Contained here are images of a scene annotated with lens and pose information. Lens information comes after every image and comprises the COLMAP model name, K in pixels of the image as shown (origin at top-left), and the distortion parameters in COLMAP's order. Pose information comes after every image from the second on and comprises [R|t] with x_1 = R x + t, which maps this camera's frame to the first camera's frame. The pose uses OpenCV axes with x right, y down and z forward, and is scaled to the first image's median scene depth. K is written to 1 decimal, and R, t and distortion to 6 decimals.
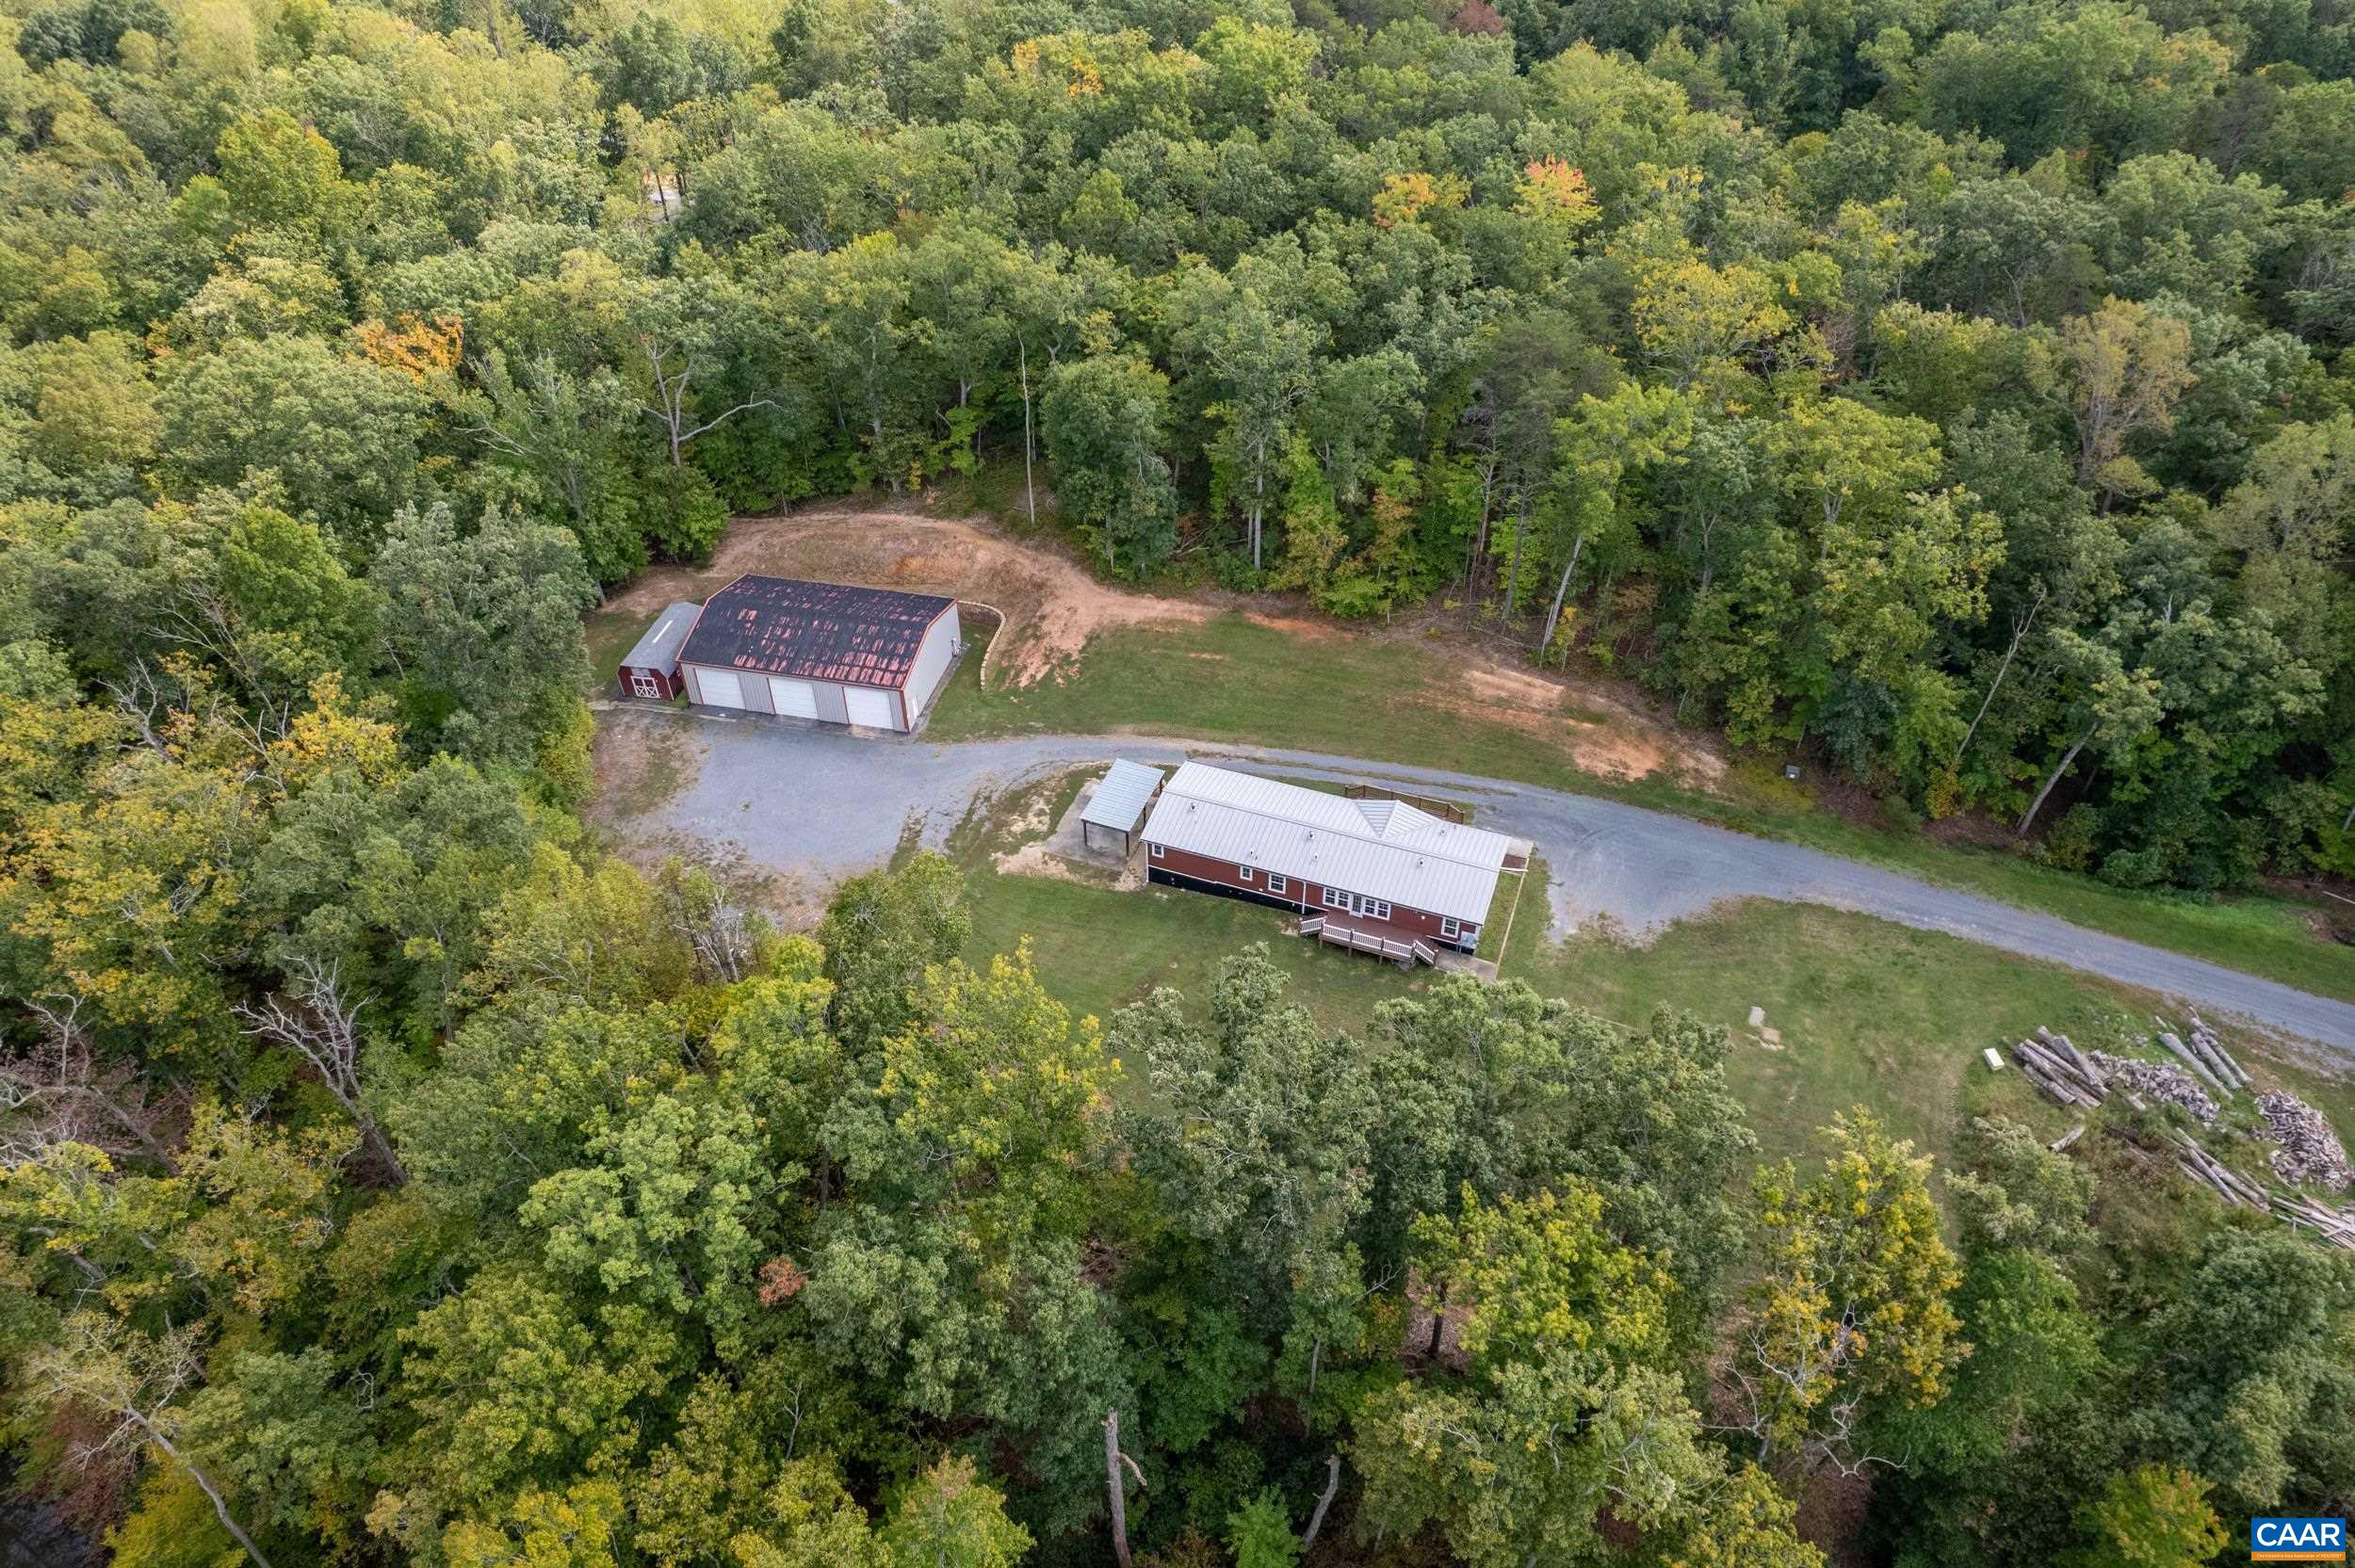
lens RADIAL K [[1518.5, 0, 1184.0], [0, 1518.5, 782.8], [0, 0, 1]] dist [-0.079350, 0.068162]
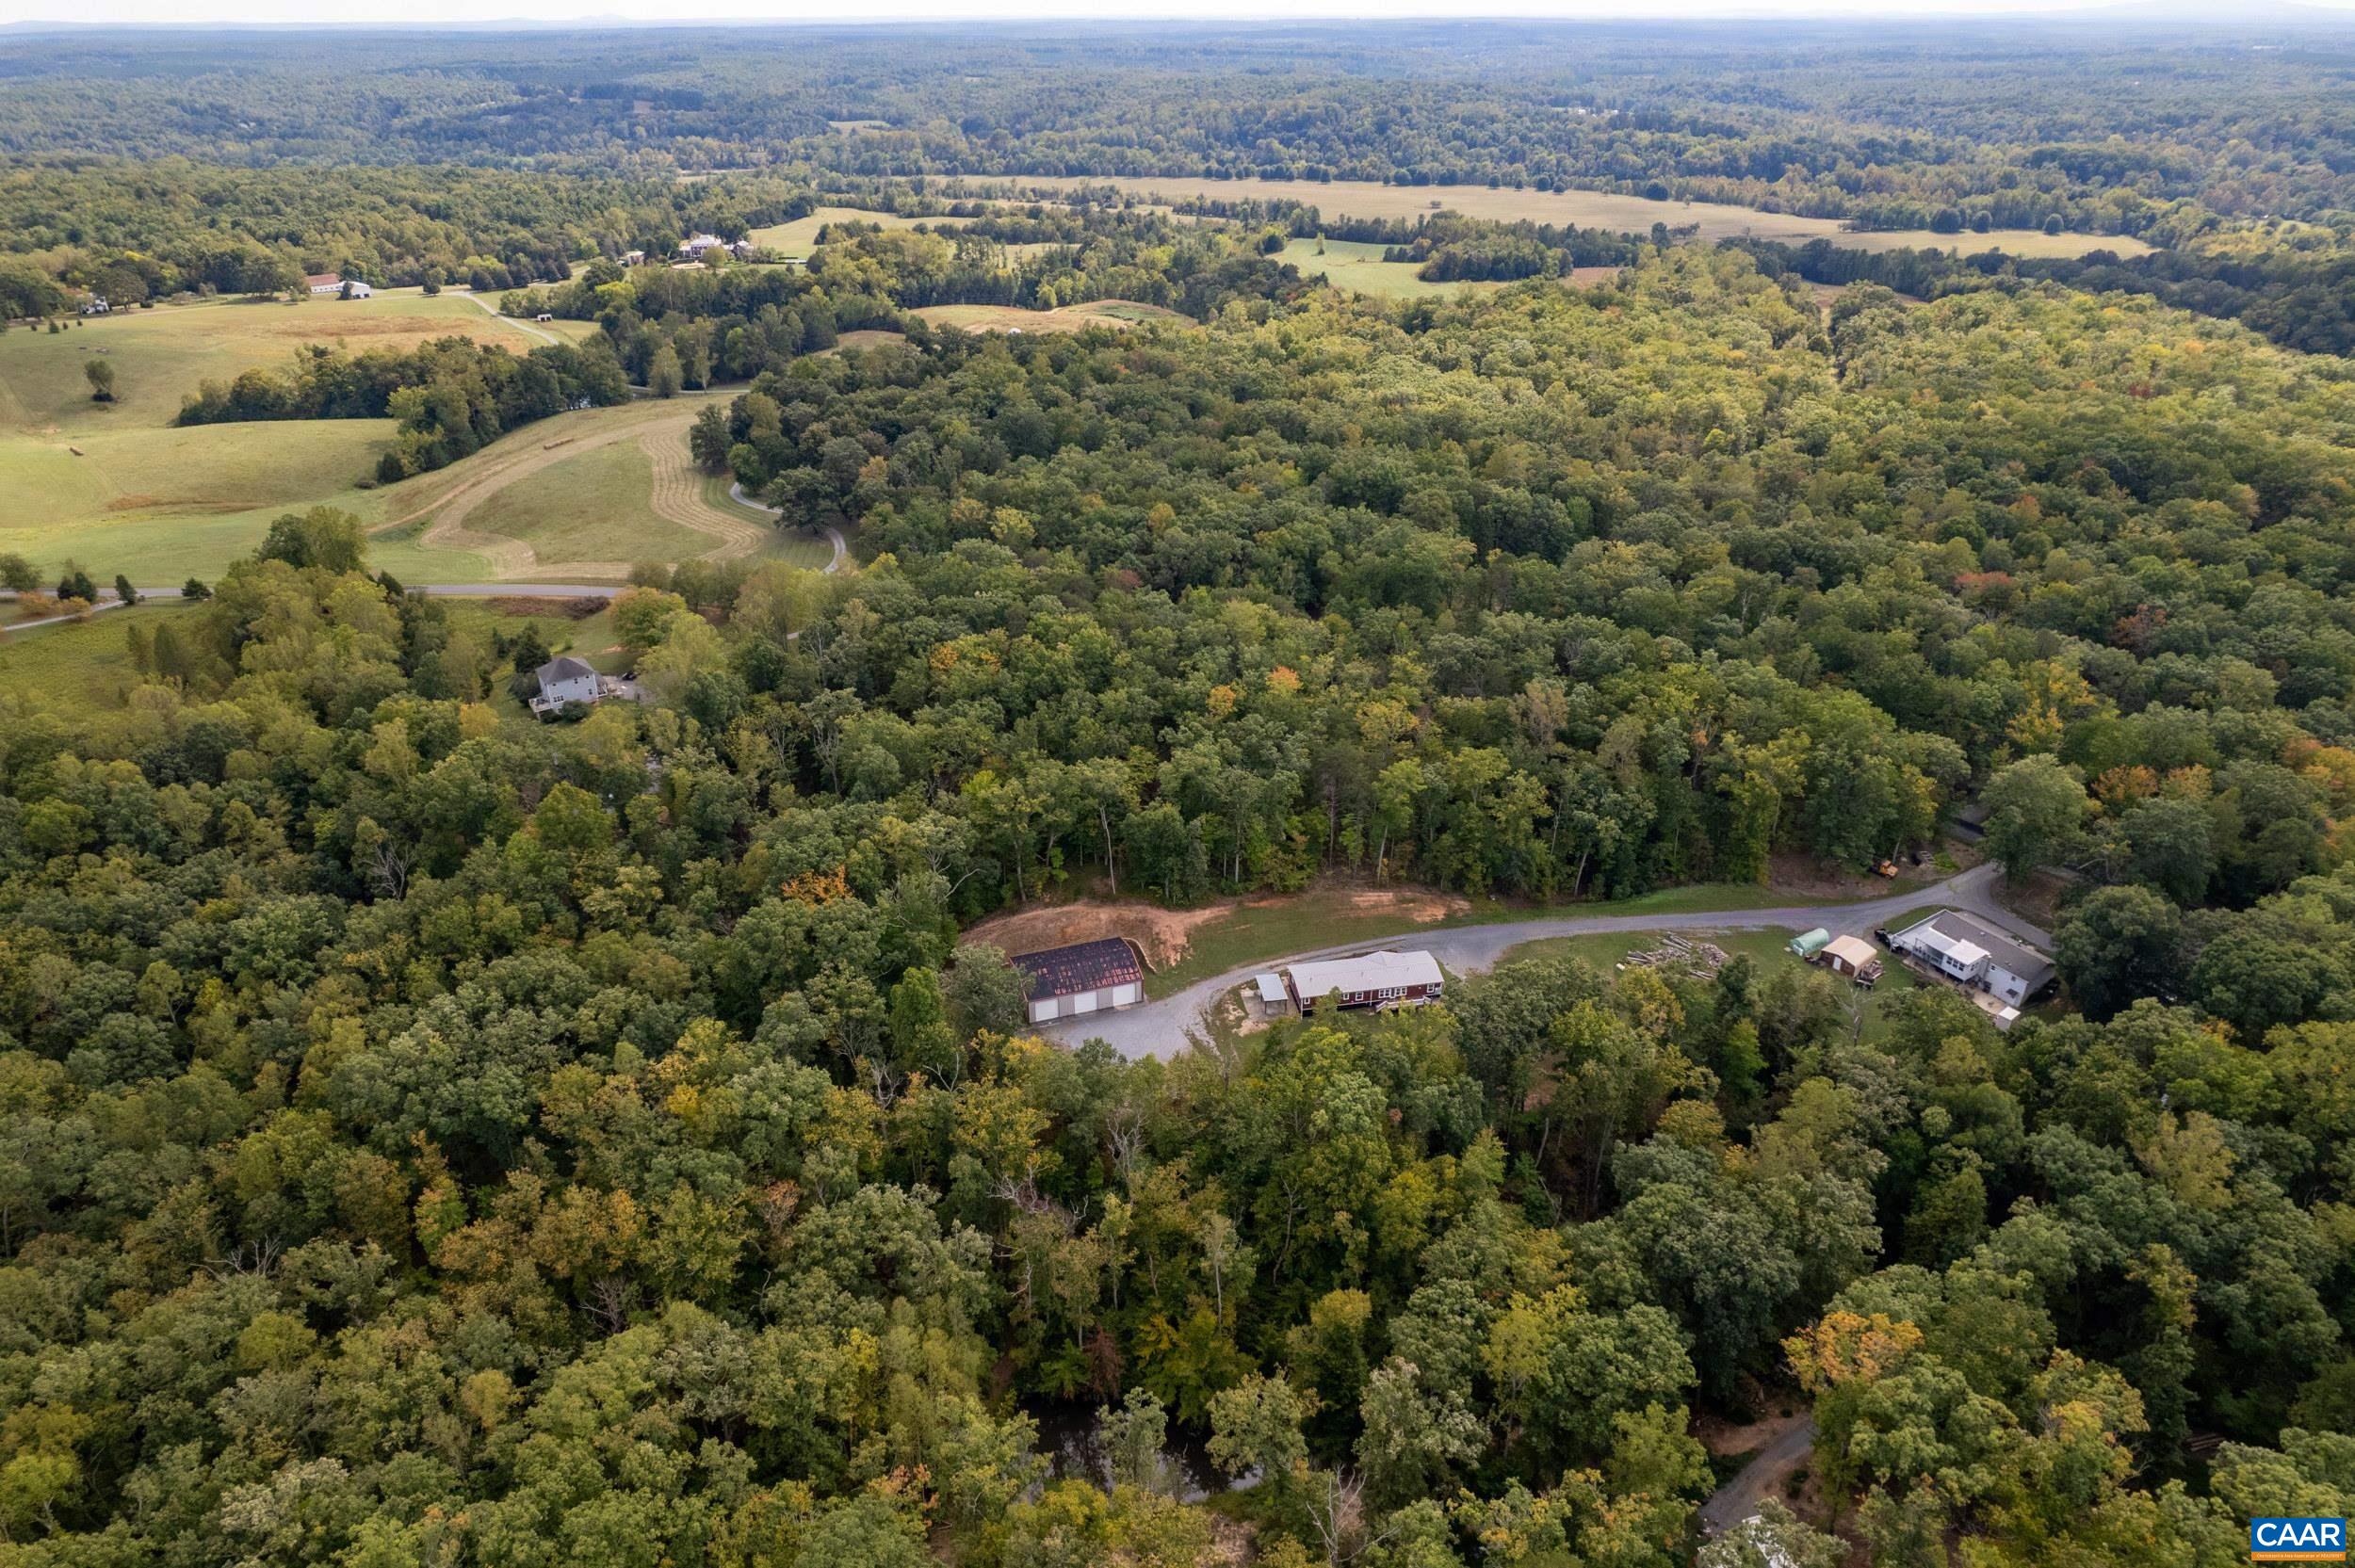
lens RADIAL K [[1518.5, 0, 1184.0], [0, 1518.5, 782.8], [0, 0, 1]] dist [-0.079350, 0.068162]
pose [[0.858111, -0.237023, 0.455484, -1.053863], [0.329453, 0.934565, -0.134349, -0.015807], [-0.393836, 0.265347, 0.880048, -0.955920]]
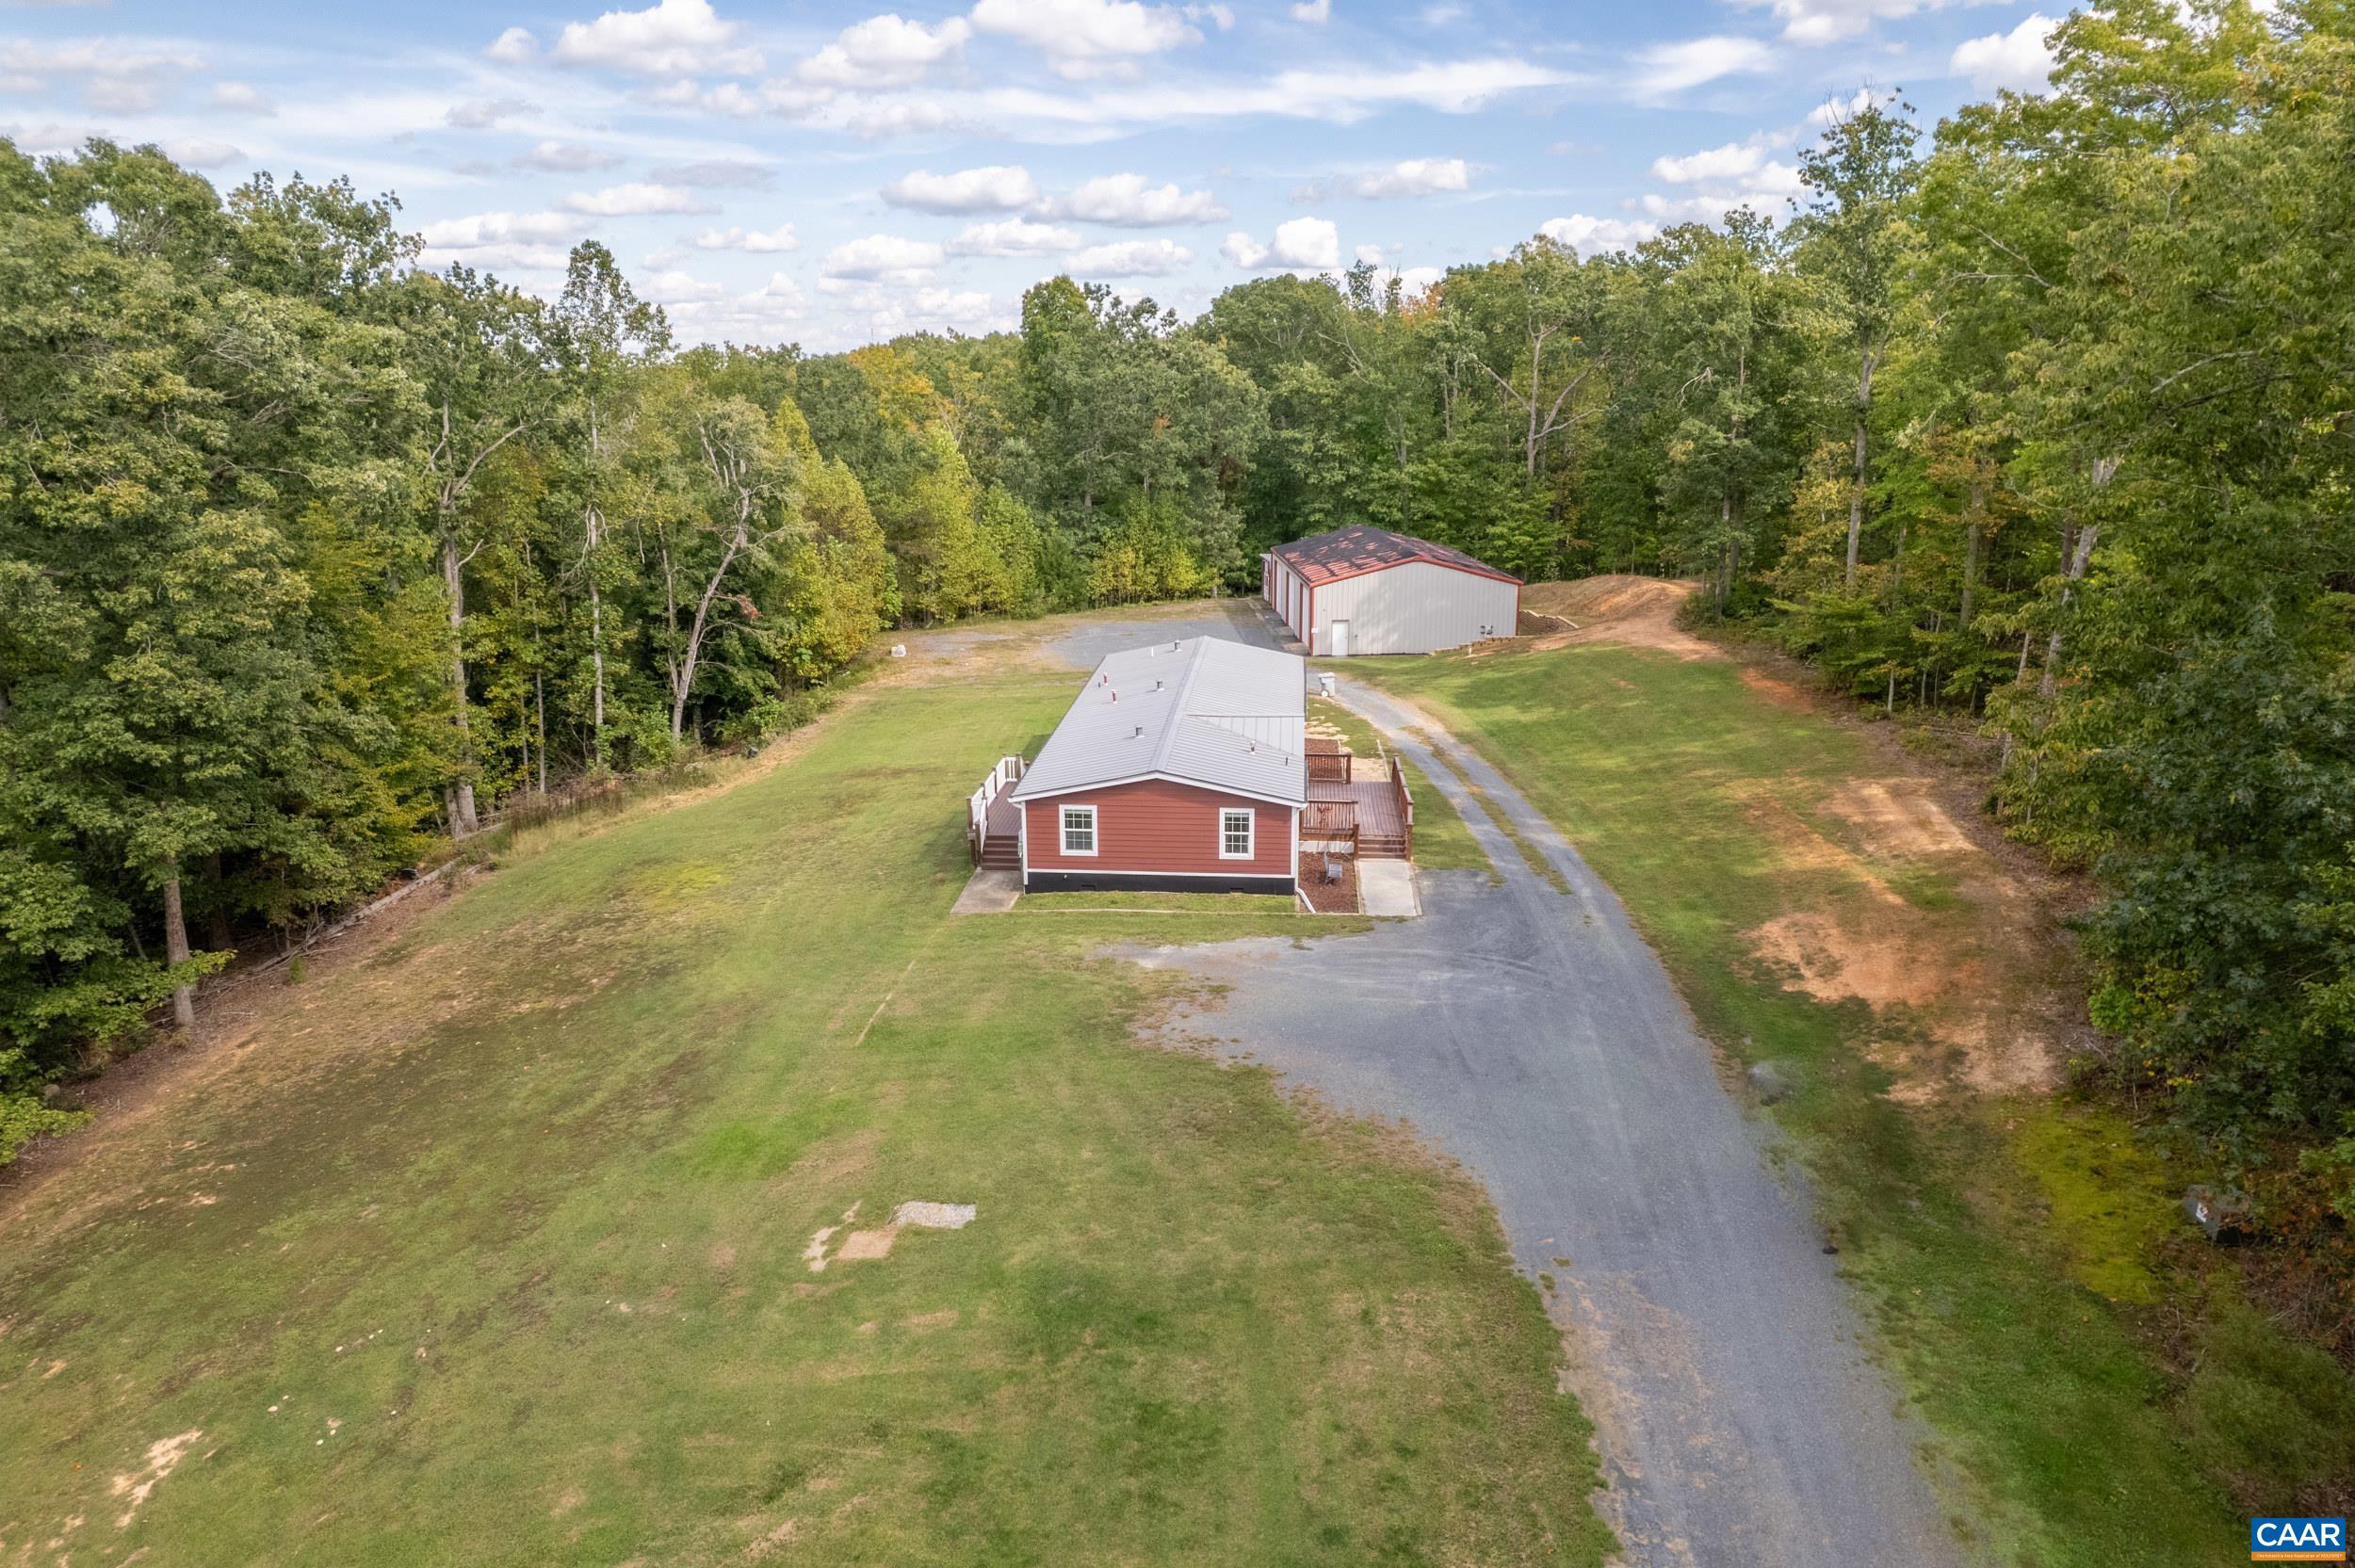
lens RADIAL K [[1518.5, 0, 1184.0], [0, 1518.5, 782.8], [0, 0, 1]] dist [-0.079350, 0.068162]
pose [[0.276262, 0.256402, -0.926249, 0.562939], [-0.616417, 0.786689, 0.033918, 0.034870], [0.737367, 0.561585, 0.375382, 0.734556]]
